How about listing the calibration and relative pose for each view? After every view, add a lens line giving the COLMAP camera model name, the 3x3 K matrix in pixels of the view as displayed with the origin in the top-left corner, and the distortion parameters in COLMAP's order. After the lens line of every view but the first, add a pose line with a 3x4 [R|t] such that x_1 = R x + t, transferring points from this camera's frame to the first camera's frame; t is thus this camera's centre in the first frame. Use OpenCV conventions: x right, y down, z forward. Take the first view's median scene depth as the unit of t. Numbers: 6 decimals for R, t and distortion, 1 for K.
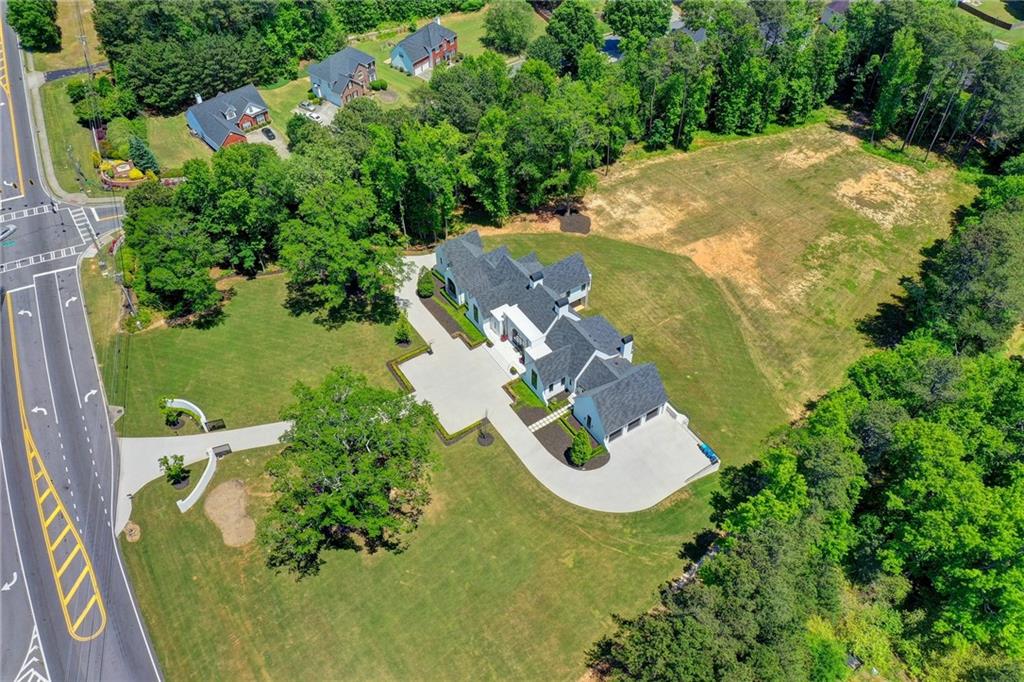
lens RADIAL K [[806.7, 0, 514.1], [0, 806.7, 339.4], [0, 0, 1]] dist [0.009252, 0.001552]
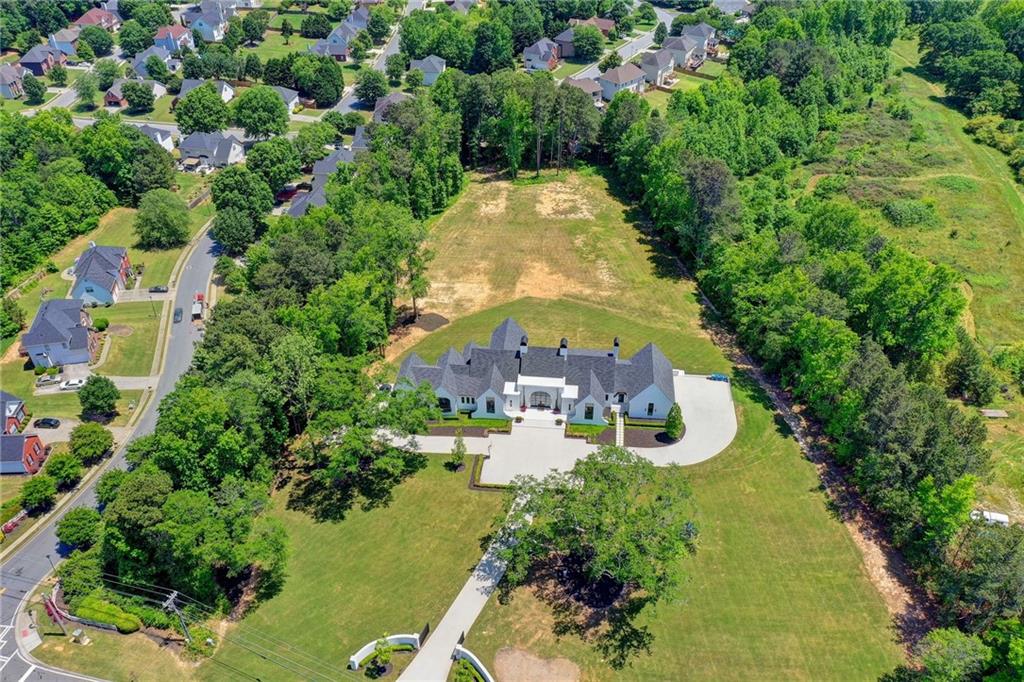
lens RADIAL K [[806.7, 0, 514.1], [0, 806.7, 339.4], [0, 0, 1]] dist [0.009252, 0.001552]
pose [[0.632222, -0.466598, 0.618532, -0.572886], [0.565589, 0.823558, 0.043155, -0.116870], [-0.529533, 0.322551, 0.784574, 0.116201]]
